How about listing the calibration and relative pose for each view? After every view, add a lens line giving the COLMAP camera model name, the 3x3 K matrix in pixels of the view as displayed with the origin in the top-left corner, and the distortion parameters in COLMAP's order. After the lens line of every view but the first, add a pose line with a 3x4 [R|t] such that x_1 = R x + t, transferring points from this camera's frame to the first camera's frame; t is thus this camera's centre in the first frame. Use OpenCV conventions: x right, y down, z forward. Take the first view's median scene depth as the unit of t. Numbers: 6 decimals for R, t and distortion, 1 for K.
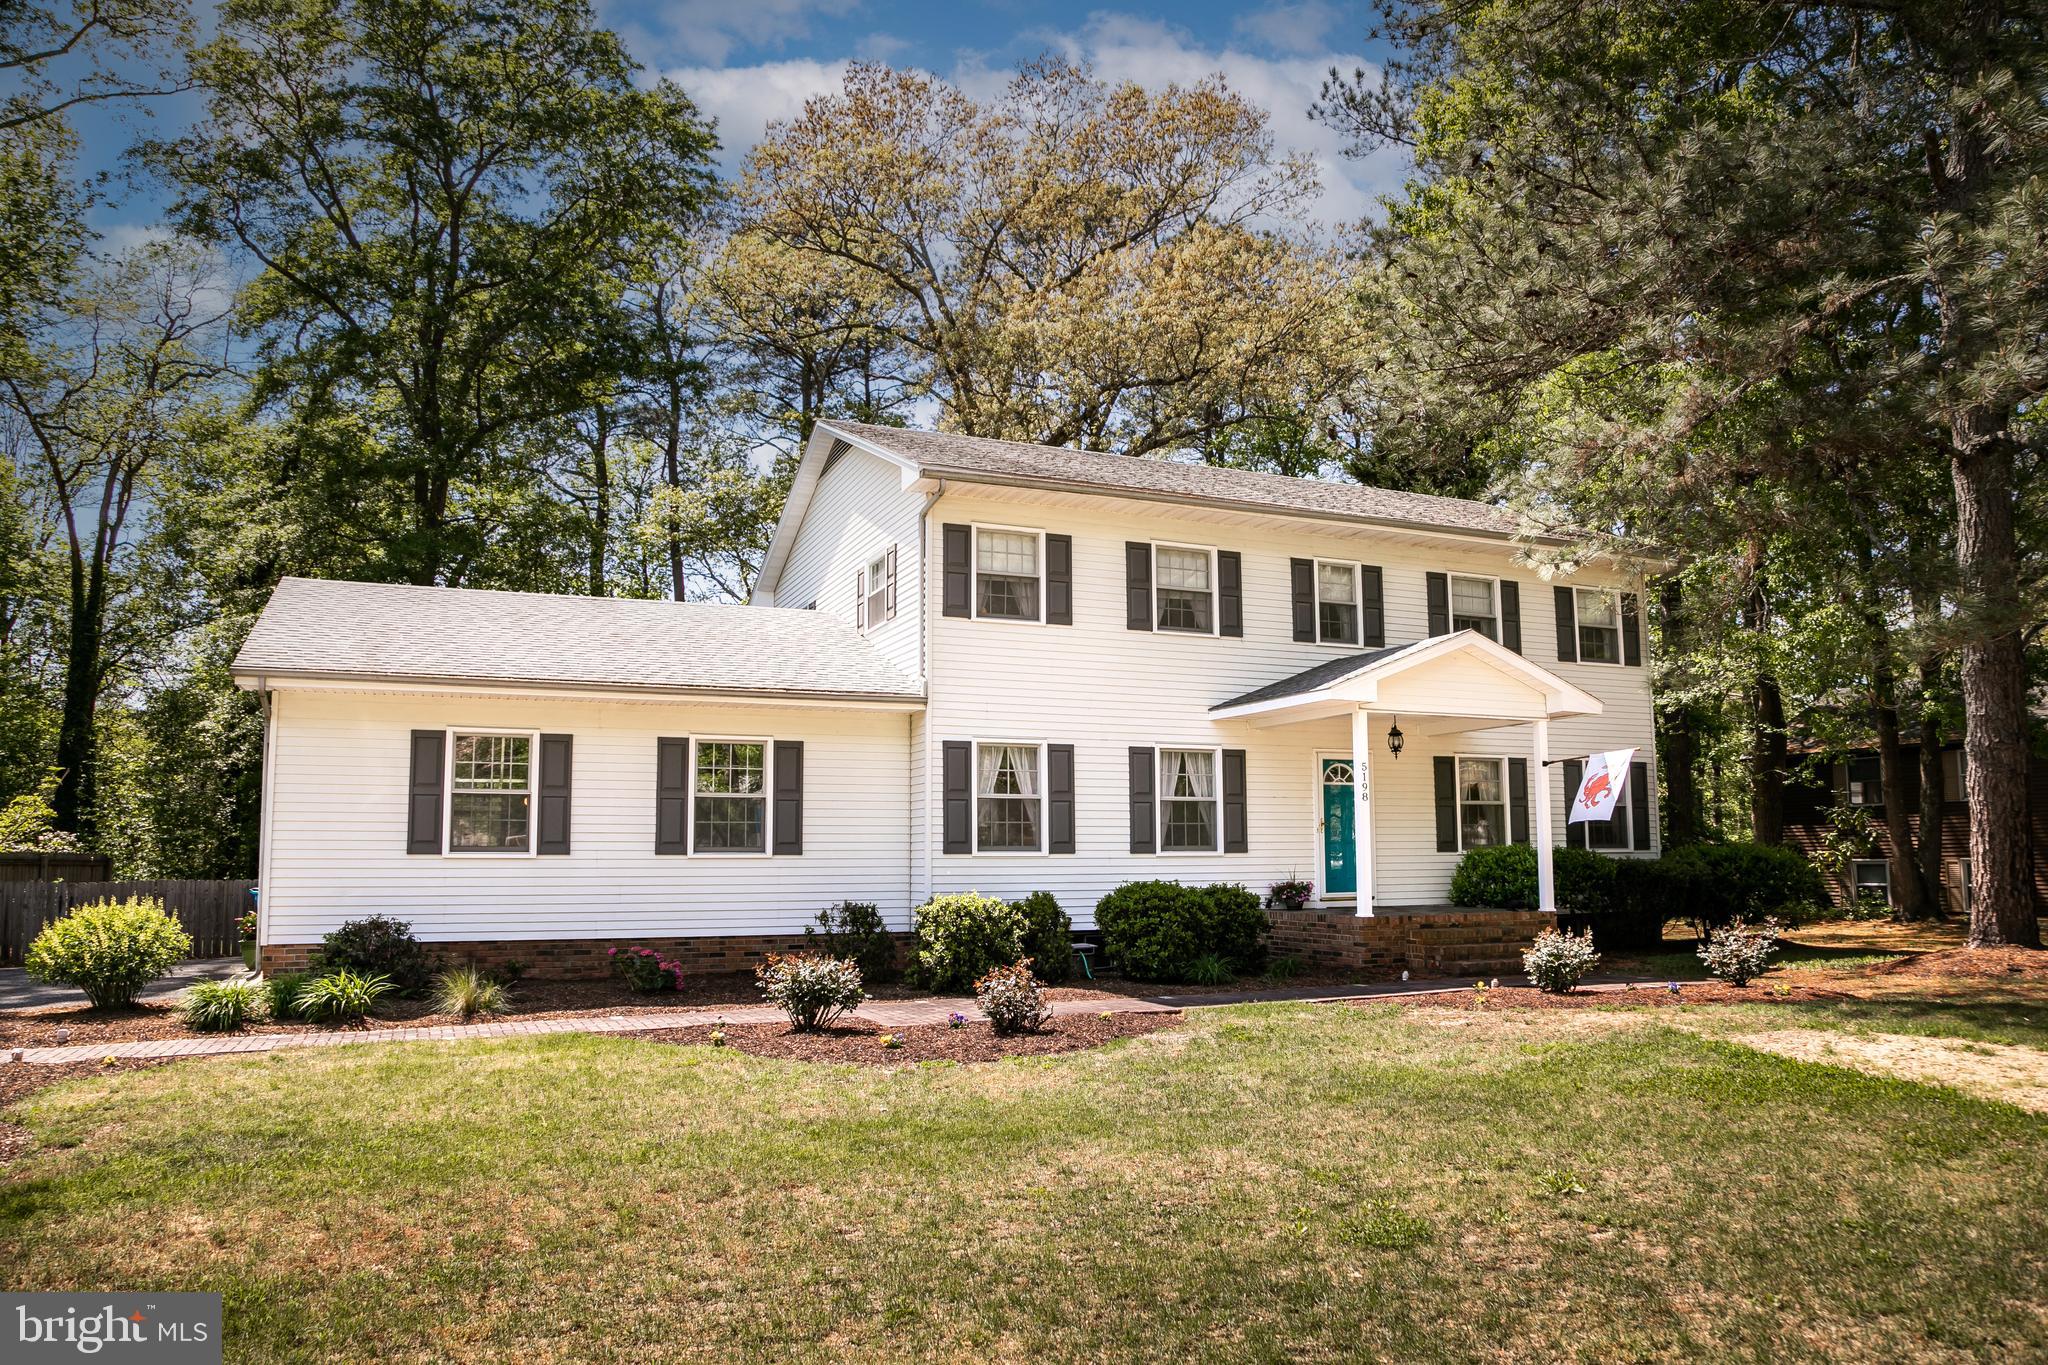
lens RADIAL K [[1405.1, 0, 1032.4], [0, 1405.1, 715.3], [0, 0, 1]] dist [-0.117535, 0.068077]
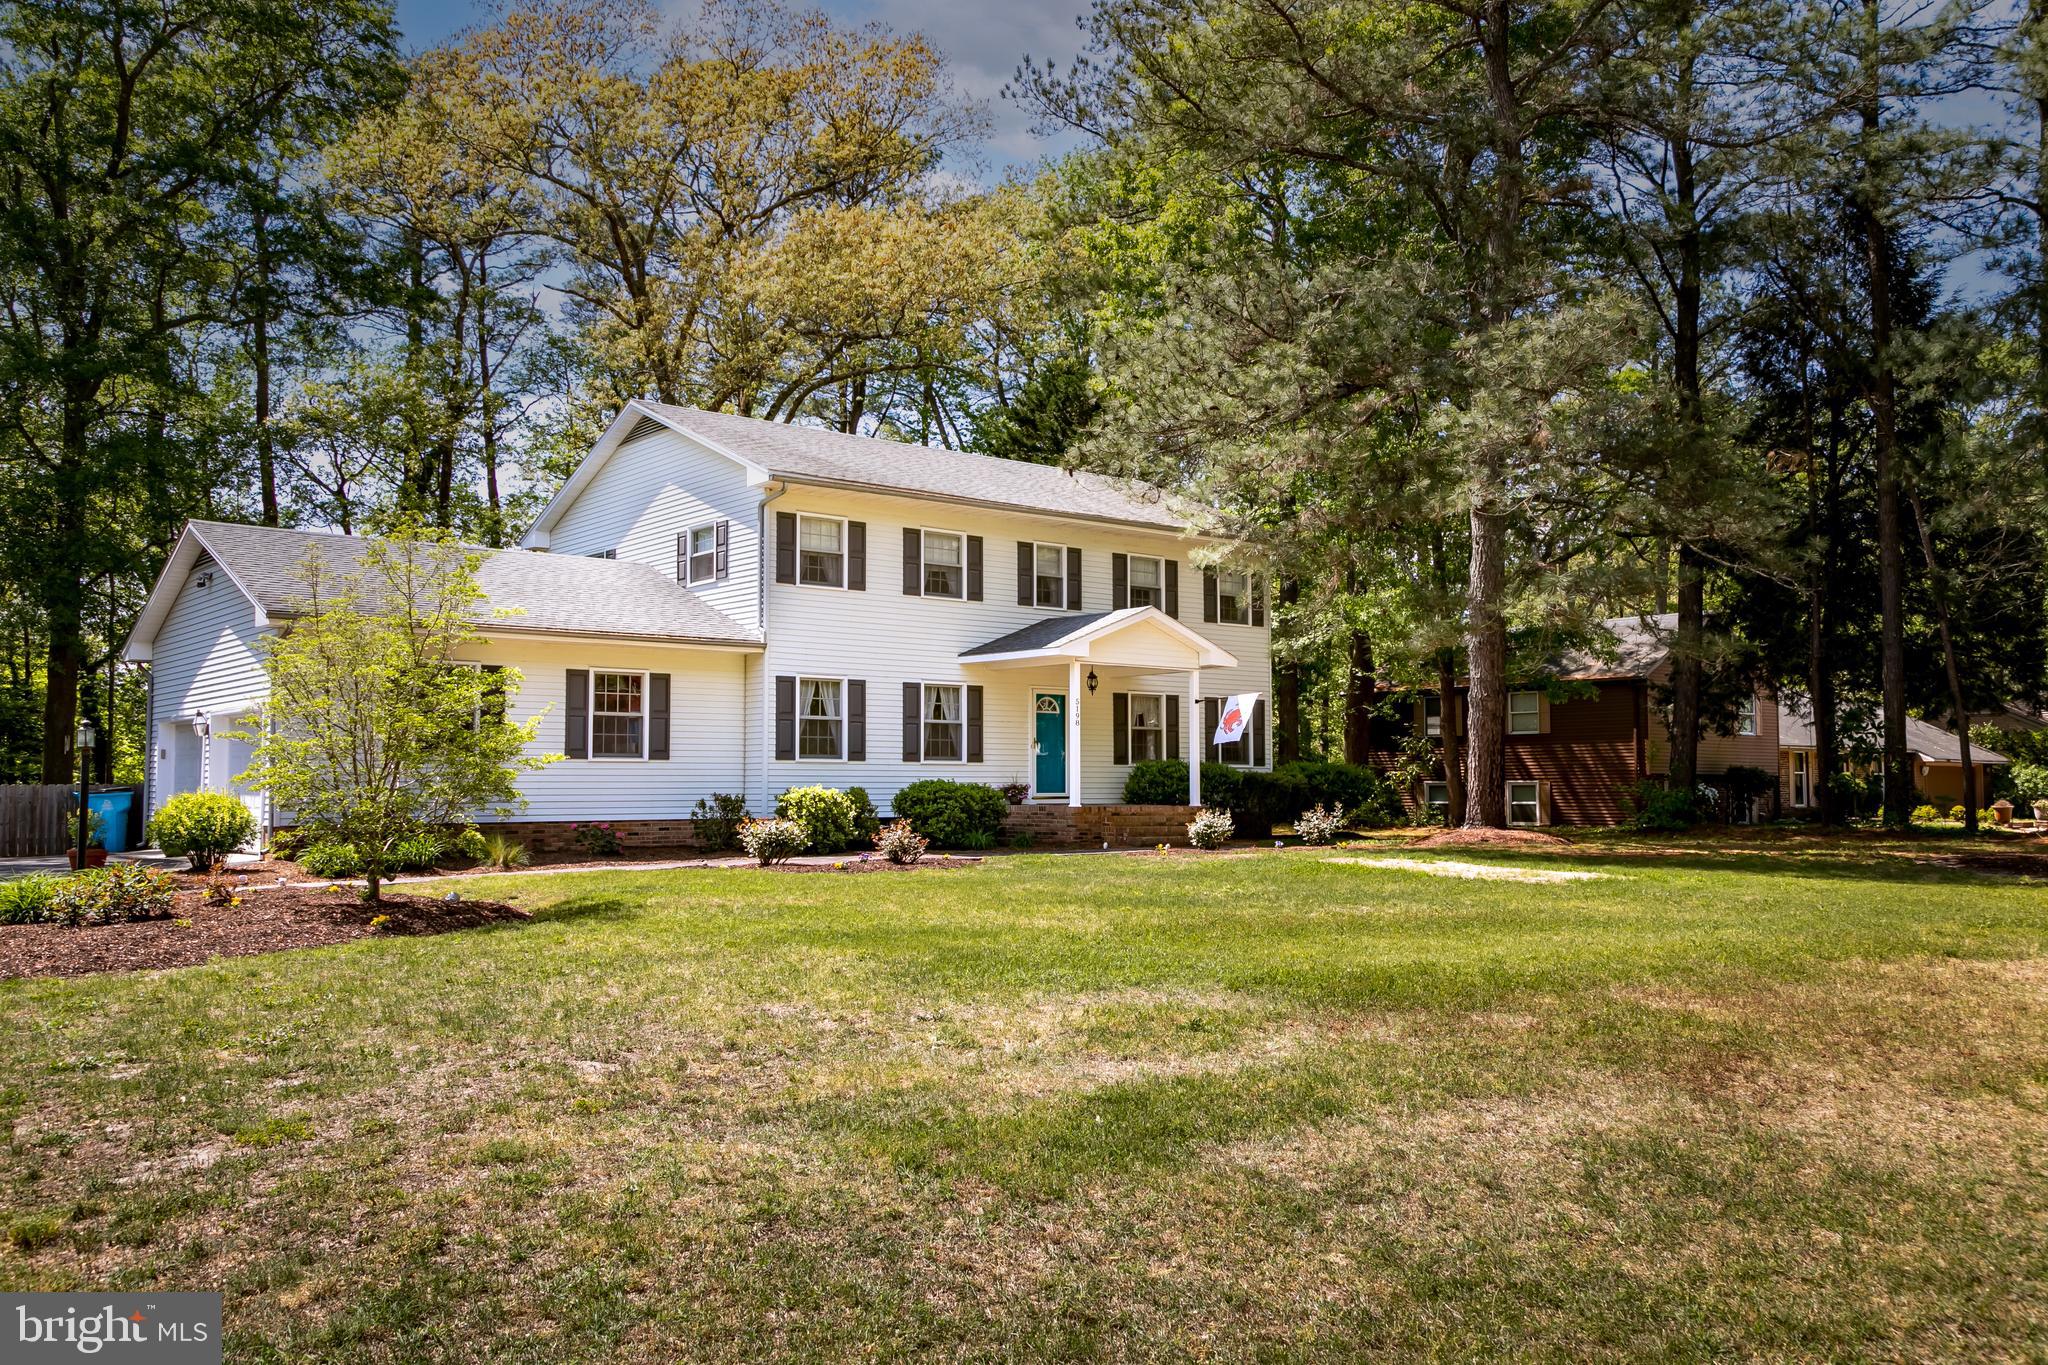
lens RADIAL K [[1656.0, 0, 1019.4], [0, 1656.0, 710.9], [0, 0, 1]] dist [0.003222, 0.000534]
pose [[0.961824, 0.017394, 0.273114, -0.256569], [-0.032754, 0.998121, 0.051783, -0.036039], [-0.271700, -0.058751, 0.960587, -0.555121]]
